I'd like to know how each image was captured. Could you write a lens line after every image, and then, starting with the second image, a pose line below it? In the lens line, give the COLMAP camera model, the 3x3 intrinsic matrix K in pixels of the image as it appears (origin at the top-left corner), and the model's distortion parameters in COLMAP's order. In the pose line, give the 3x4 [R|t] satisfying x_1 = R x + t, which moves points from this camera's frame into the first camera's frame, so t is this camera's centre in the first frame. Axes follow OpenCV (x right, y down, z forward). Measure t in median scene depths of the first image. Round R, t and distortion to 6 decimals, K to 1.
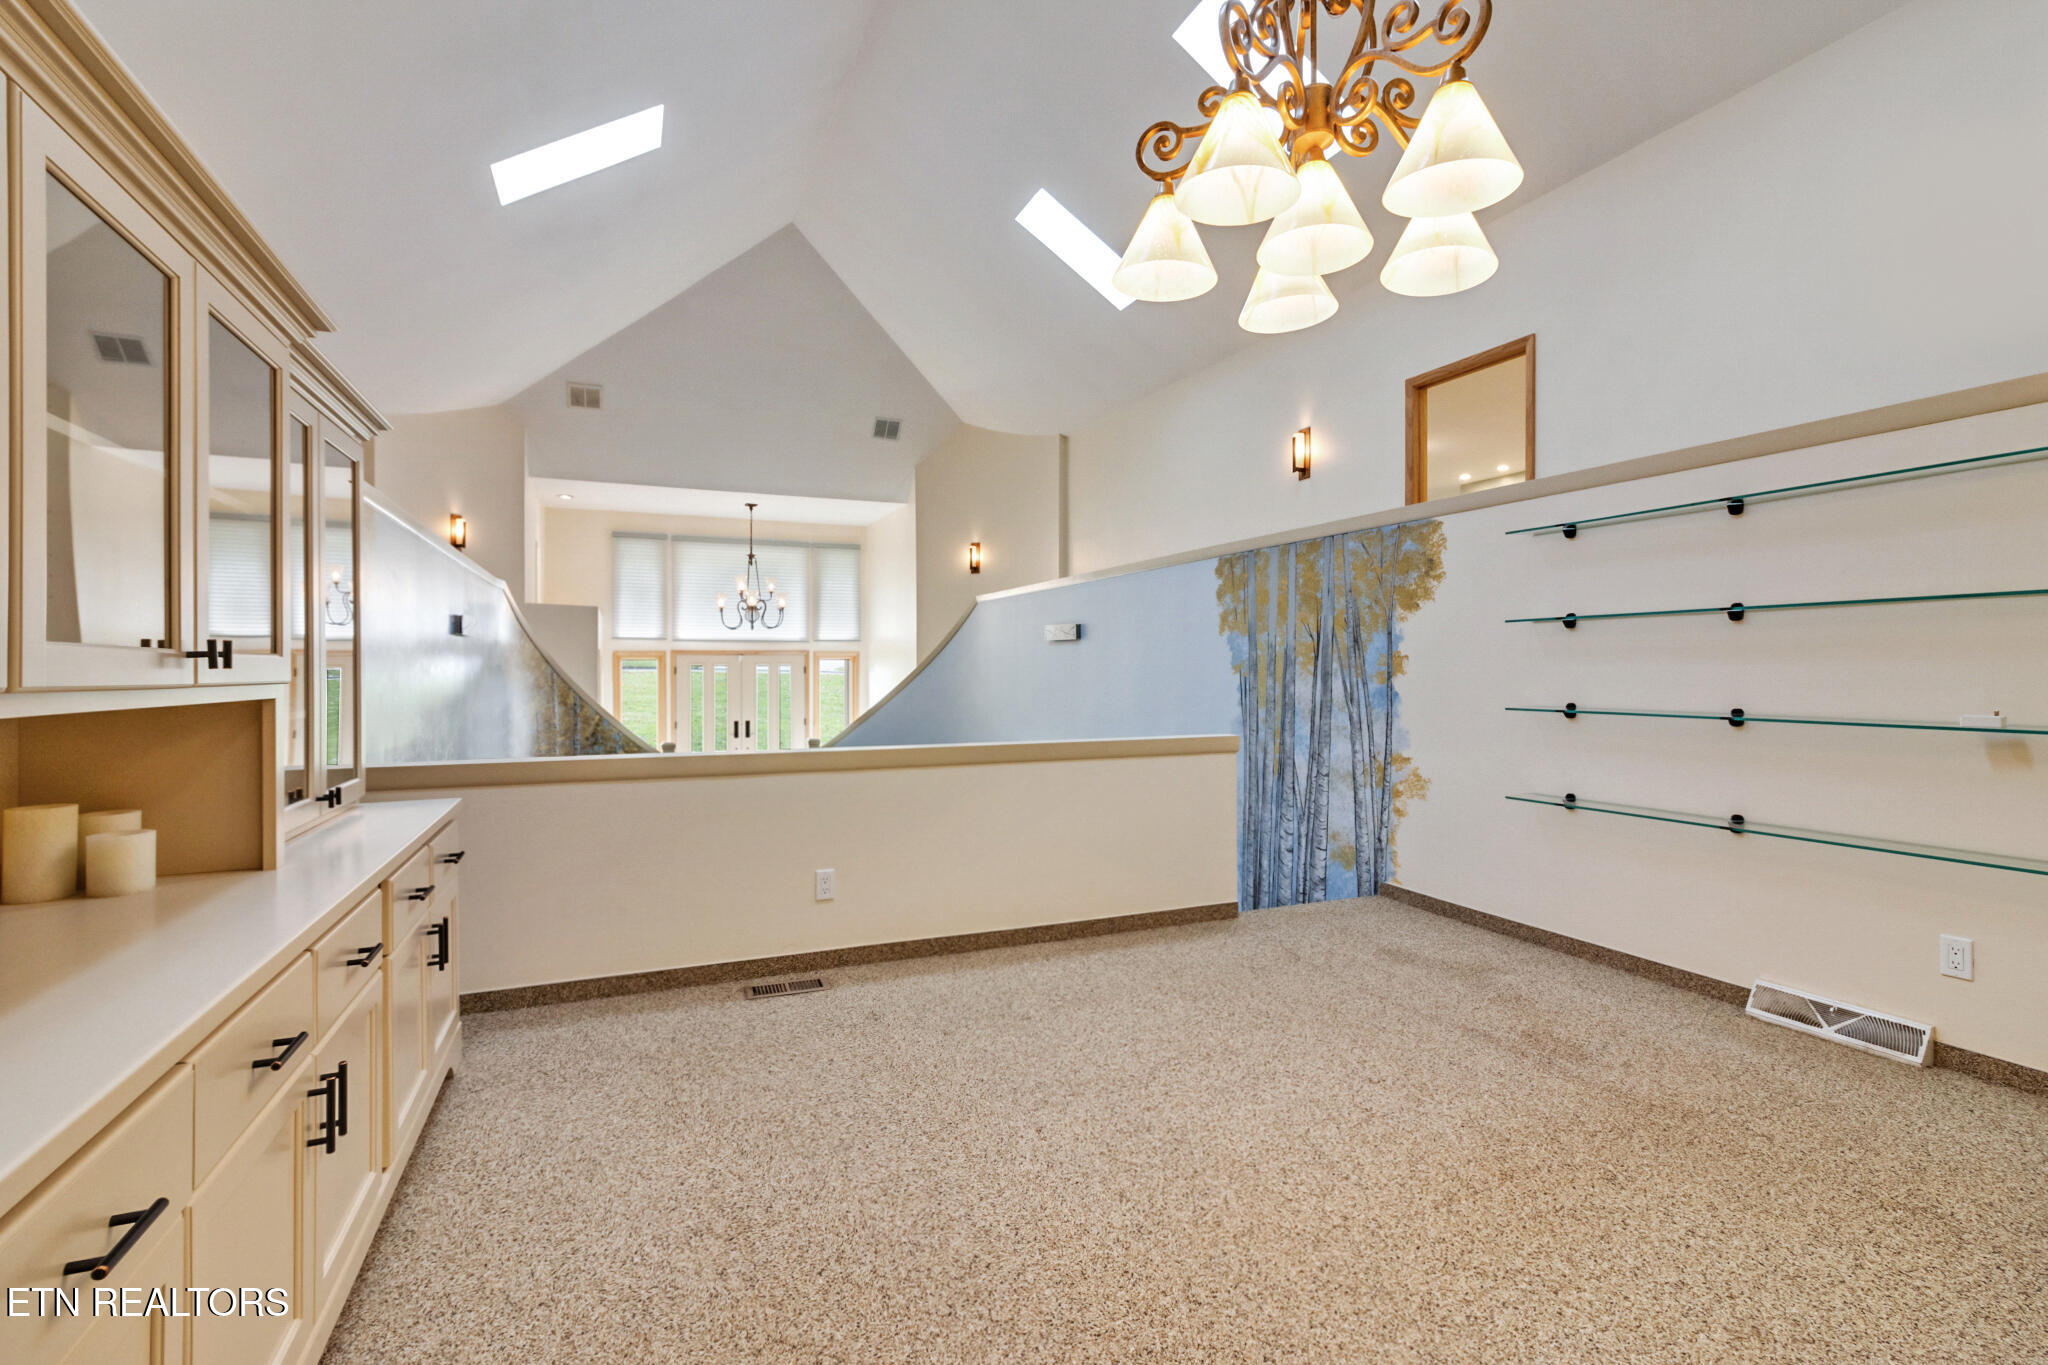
lens RADIAL K [[933.3, 0, 1022.9], [0, 933.3, 676.5], [0, 0, 1]] dist [-0.023193, -0.004399]
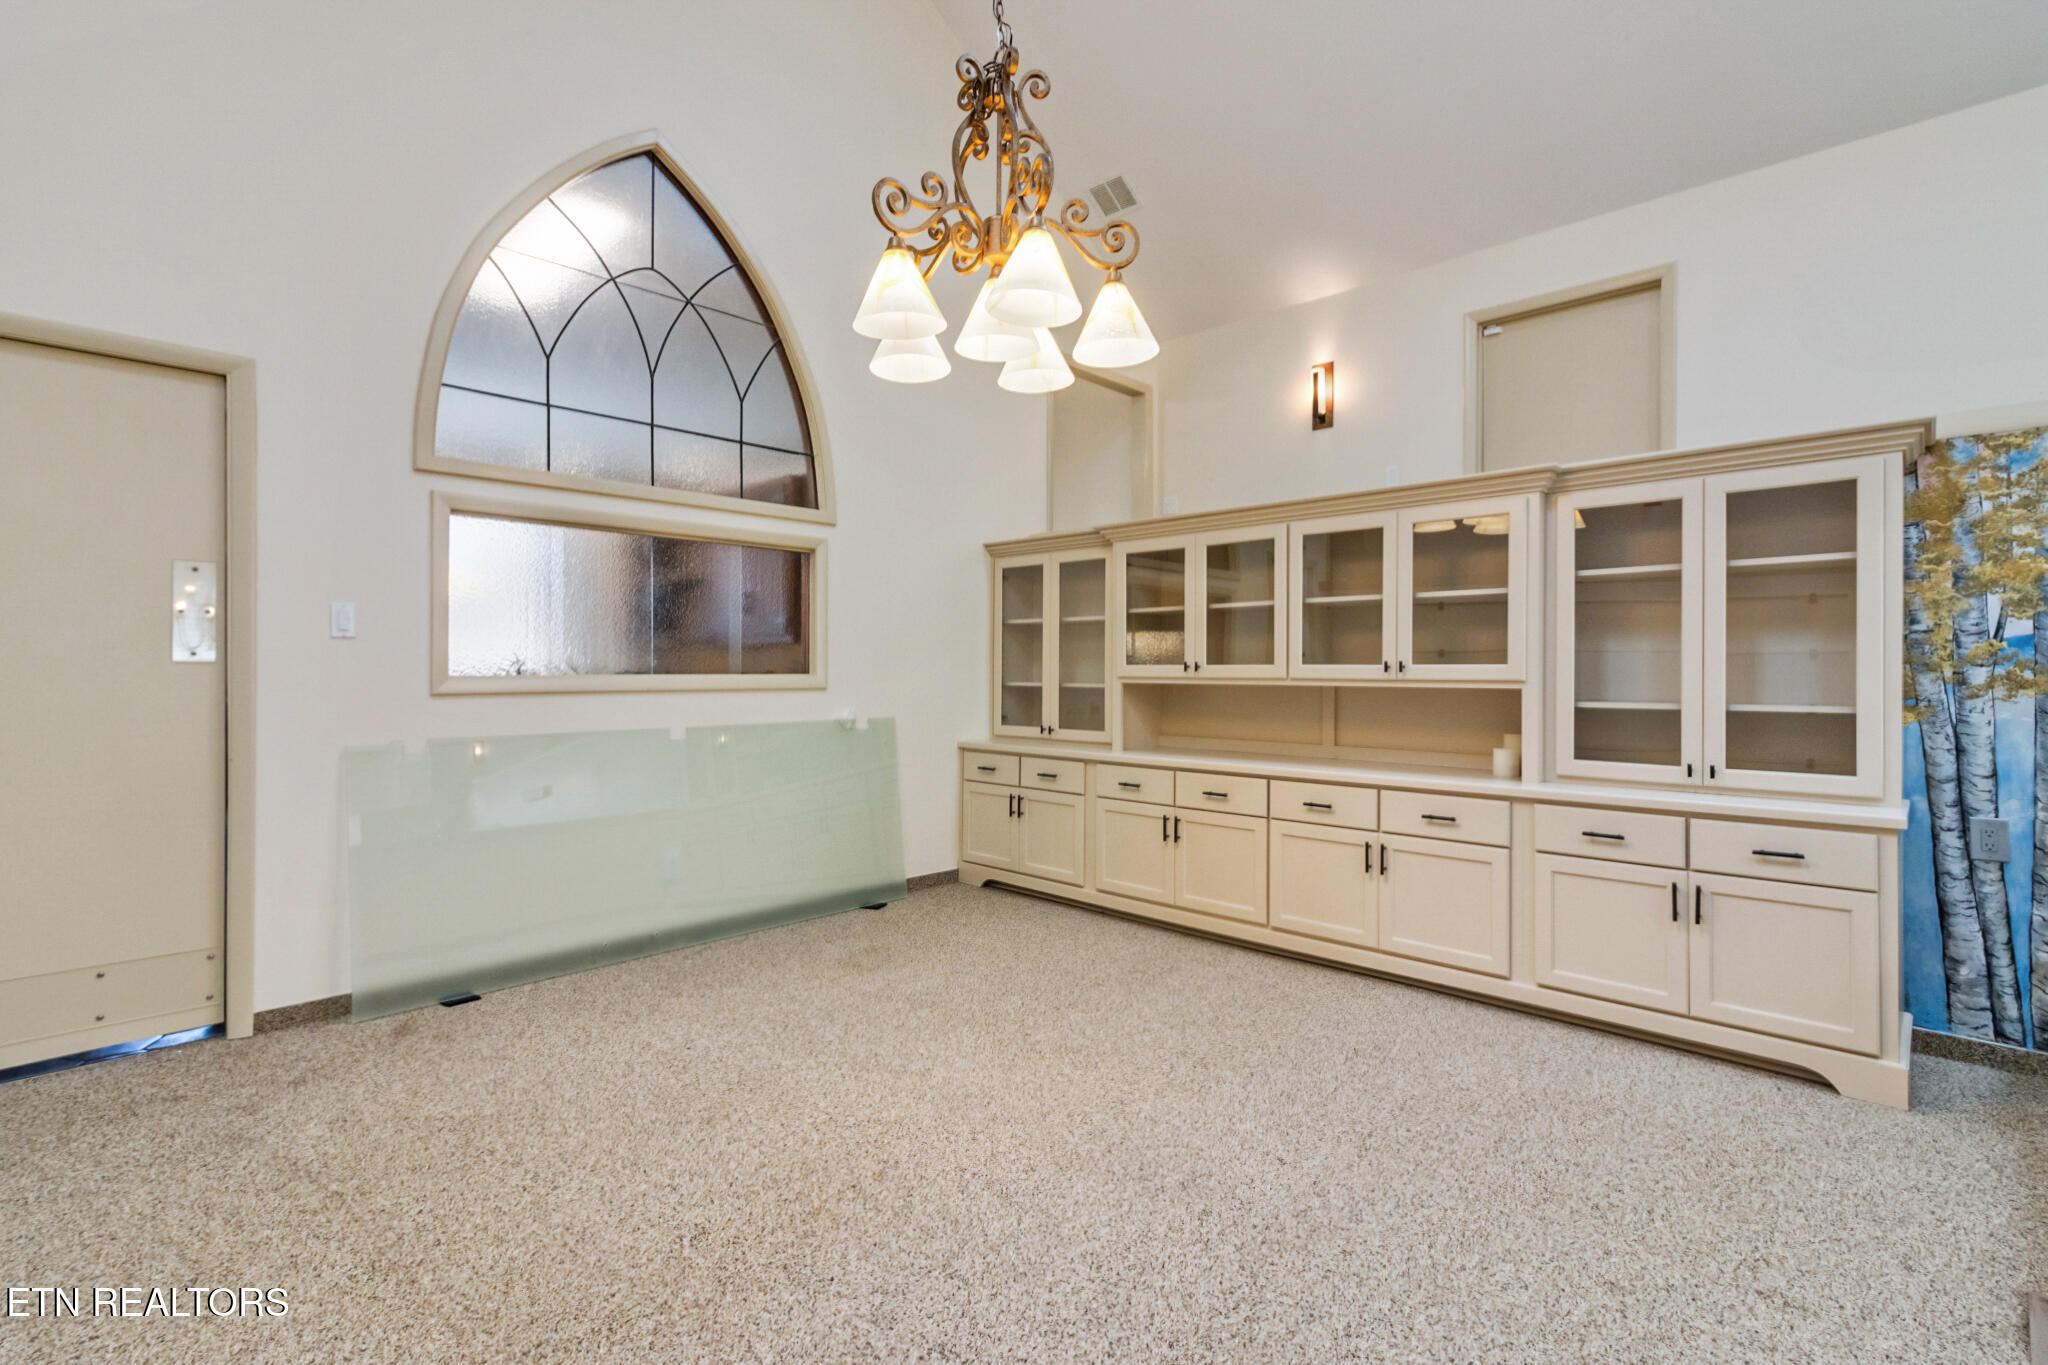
lens RADIAL K [[933.3, 0, 1028.2], [0, 933.3, 676.2], [0, 0, 1]] dist [-0.023193, -0.004399]
pose [[-0.918608, 0.003757, -0.395152, 0.487225], [-0.002232, 0.999890, 0.014694, -0.016879], [0.395164, 0.014380, -0.918498, 1.364661]]
